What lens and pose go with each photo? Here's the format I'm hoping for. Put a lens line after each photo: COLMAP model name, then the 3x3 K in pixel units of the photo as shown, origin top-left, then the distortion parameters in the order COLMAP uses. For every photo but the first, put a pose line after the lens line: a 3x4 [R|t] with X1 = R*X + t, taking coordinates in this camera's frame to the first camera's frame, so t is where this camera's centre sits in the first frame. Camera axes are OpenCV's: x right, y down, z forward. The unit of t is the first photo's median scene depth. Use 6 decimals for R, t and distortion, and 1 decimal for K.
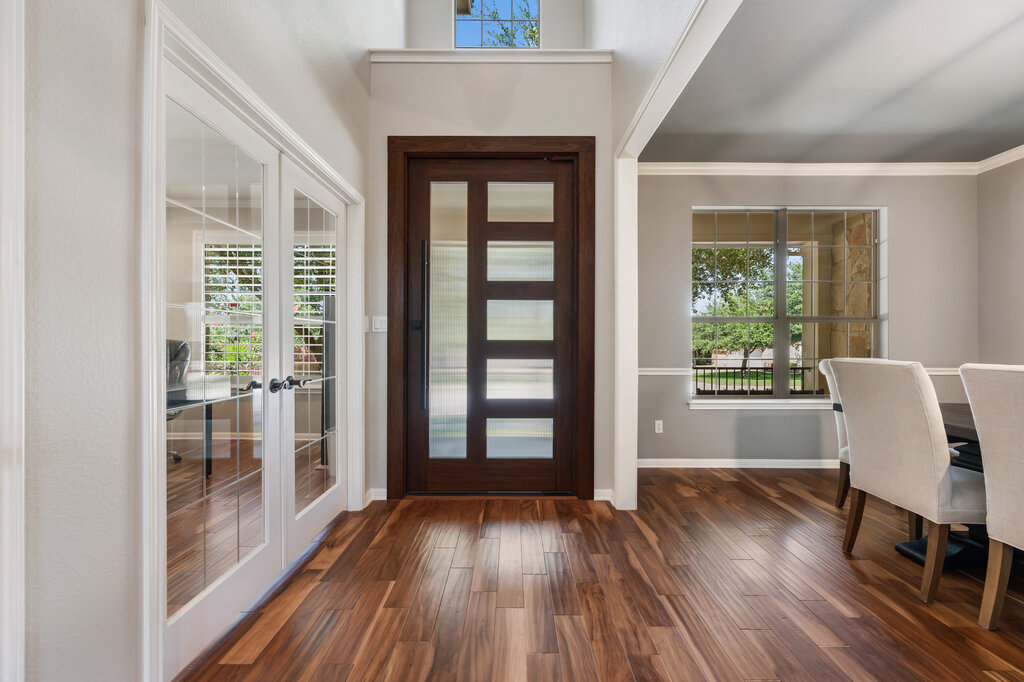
lens RADIAL K [[407.3, 0, 512.9], [0, 407.3, 341.1], [0, 0, 1]] dist [-0.001979, 0.000442]
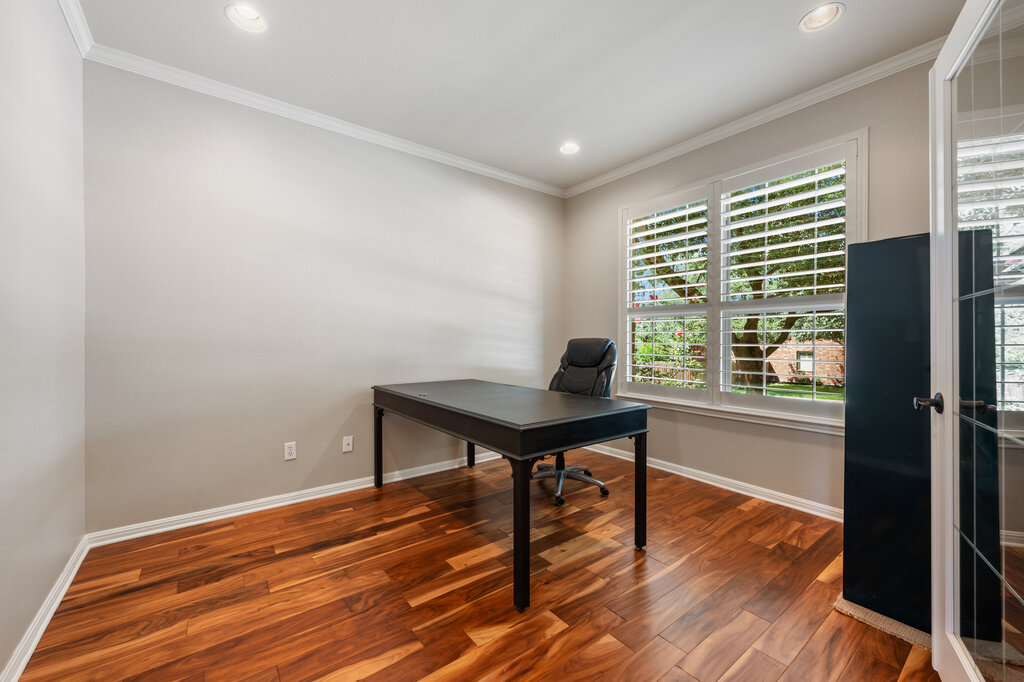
lens RADIAL K [[407.3, 0, 510.7], [0, 407.3, 339.7], [0, 0, 1]] dist [-0.001979, 0.000442]
pose [[0.609410, -0.003220, -0.792849, -0.255574], [0.003014, 0.999994, -0.001745, 0.000737], [0.792849, -0.001326, 0.609416, 0.310945]]
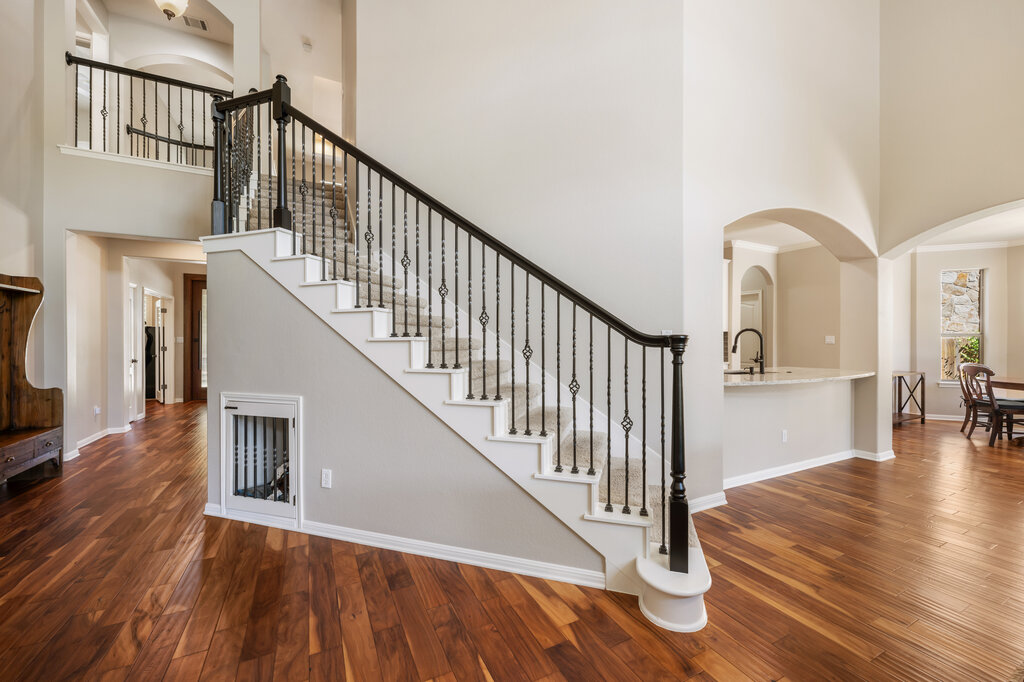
lens RADIAL K [[407.3, 0, 509.9], [0, 407.3, 343.3], [0, 0, 1]] dist [-0.001979, 0.000442]
pose [[0.921341, -0.004936, 0.388725, 0.781185], [0.004558, 0.999988, 0.001892, -0.013127], [-0.388729, 0.000028, 0.921352, -2.853474]]
